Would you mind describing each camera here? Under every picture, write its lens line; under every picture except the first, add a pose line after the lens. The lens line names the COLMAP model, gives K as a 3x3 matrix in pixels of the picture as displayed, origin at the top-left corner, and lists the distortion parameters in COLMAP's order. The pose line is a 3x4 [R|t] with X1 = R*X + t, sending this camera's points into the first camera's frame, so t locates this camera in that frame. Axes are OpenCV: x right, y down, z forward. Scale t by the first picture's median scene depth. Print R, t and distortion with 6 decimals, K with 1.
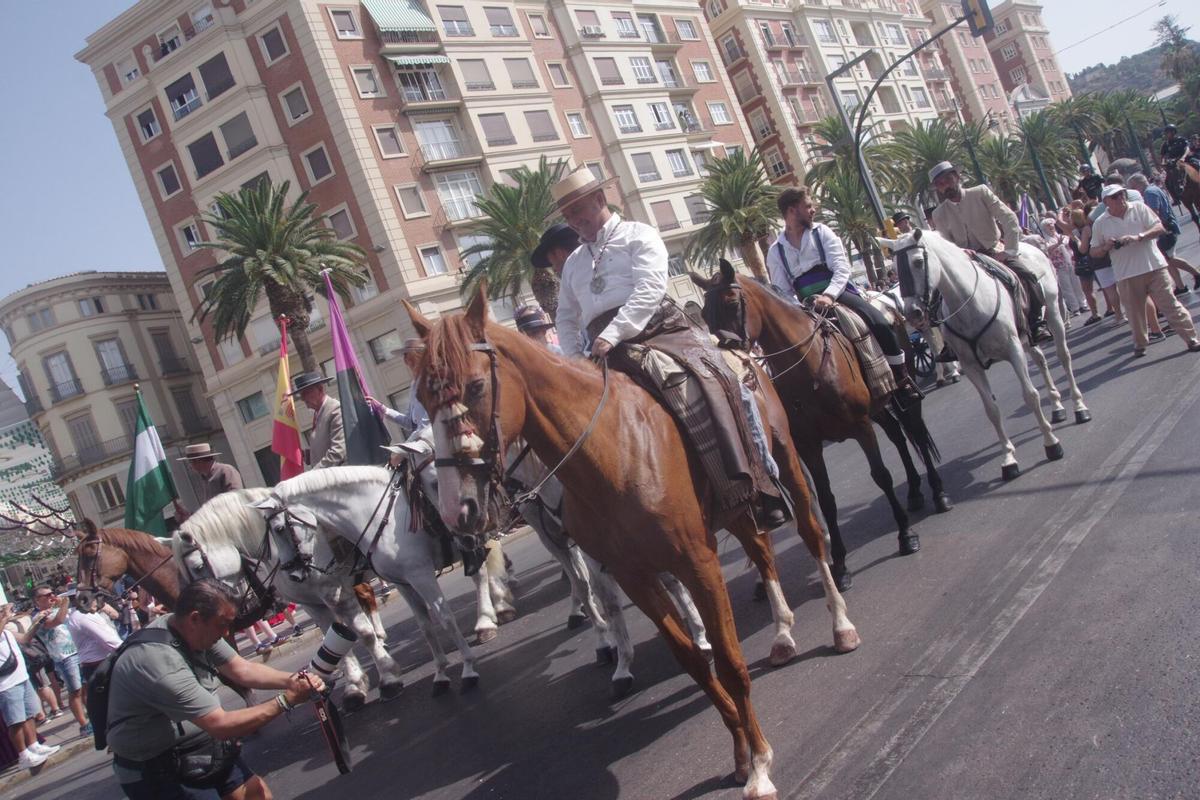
lens RADIAL K [[859.6, 0, 618.5], [0, 859.6, 415.0], [0, 0, 1]] dist [-0.144172, 0.113384]
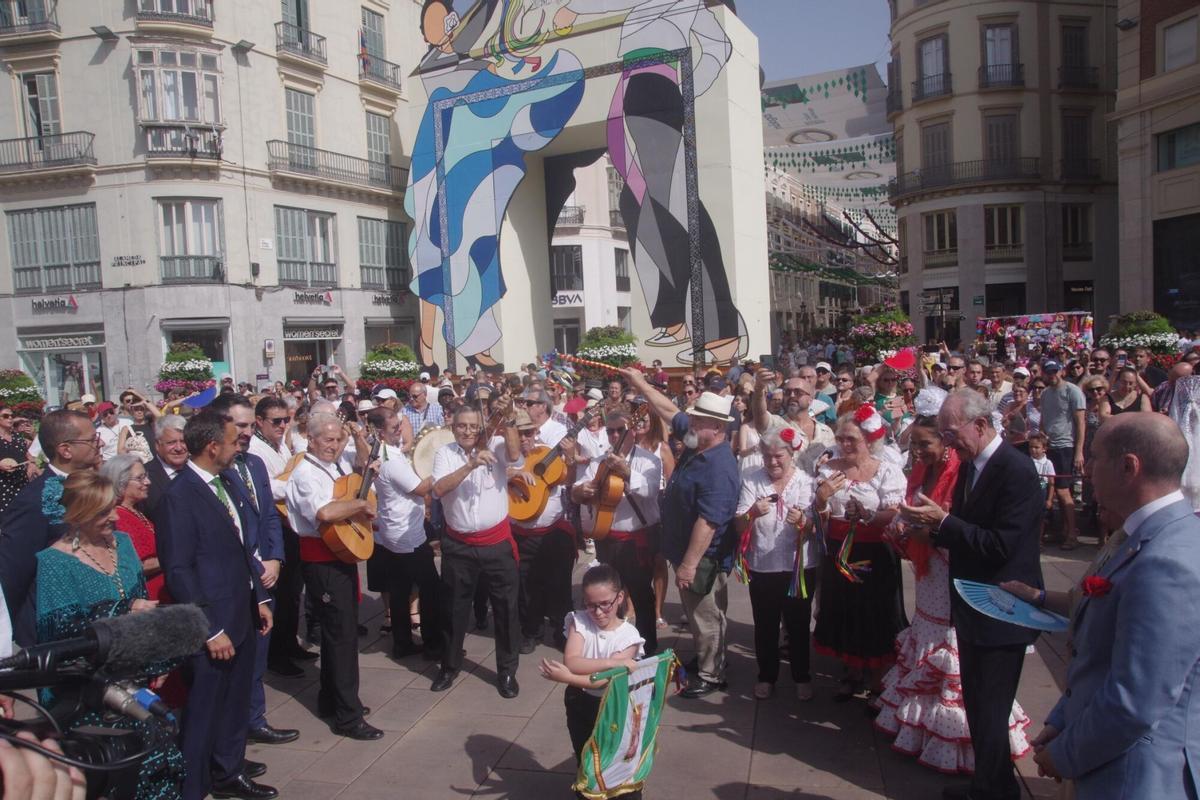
lens RADIAL K [[875.8, 0, 617.8], [0, 875.8, 411.5], [0, 0, 1]] dist [-0.135446, 0.125384]
pose [[0.554827, 0.385476, -0.737276, -0.122794], [-0.182072, 0.920962, 0.344499, 0.028850], [0.811799, -0.056900, 0.581158, 0.270998]]
